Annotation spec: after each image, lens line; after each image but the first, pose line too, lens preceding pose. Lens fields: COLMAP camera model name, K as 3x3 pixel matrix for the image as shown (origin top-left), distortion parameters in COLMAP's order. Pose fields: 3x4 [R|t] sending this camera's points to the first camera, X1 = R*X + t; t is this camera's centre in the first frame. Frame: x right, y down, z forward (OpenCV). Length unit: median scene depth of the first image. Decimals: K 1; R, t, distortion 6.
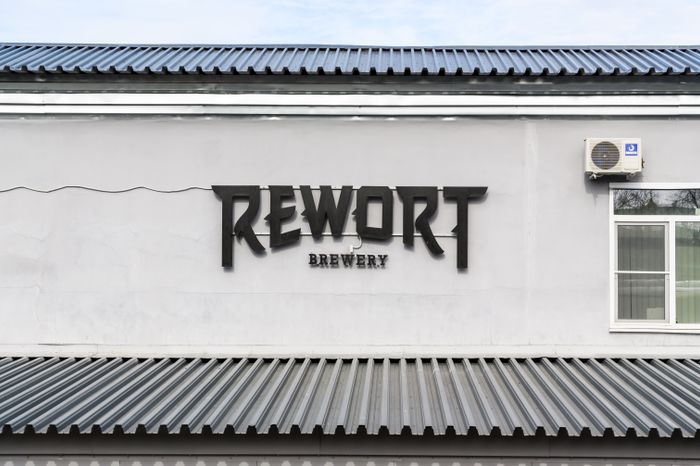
lens RADIAL K [[1830.6, 0, 350.0], [0, 1830.6, 233.0], [0, 0, 1]] dist [0.083500, 0.248399]
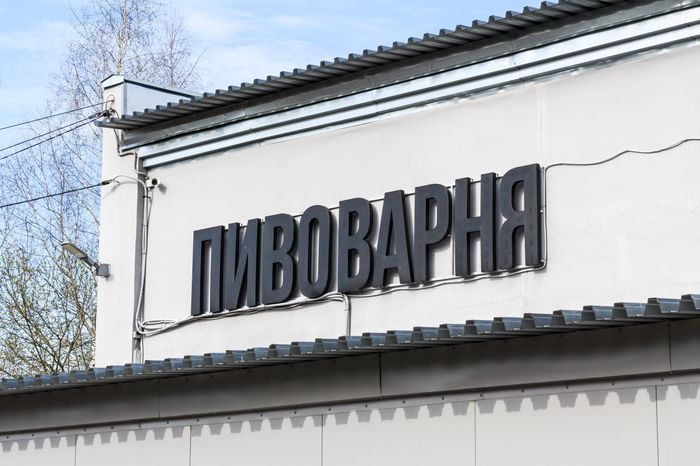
lens RADIAL K [[1830.6, 0, 350.0], [0, 1830.6, 233.0], [0, 0, 1]] dist [0.083500, 0.248399]
pose [[0.717692, -0.128378, -0.684425, 0.314806], [0.065173, 0.990929, -0.117528, 0.089149], [0.693304, 0.039743, 0.719548, 0.386958]]
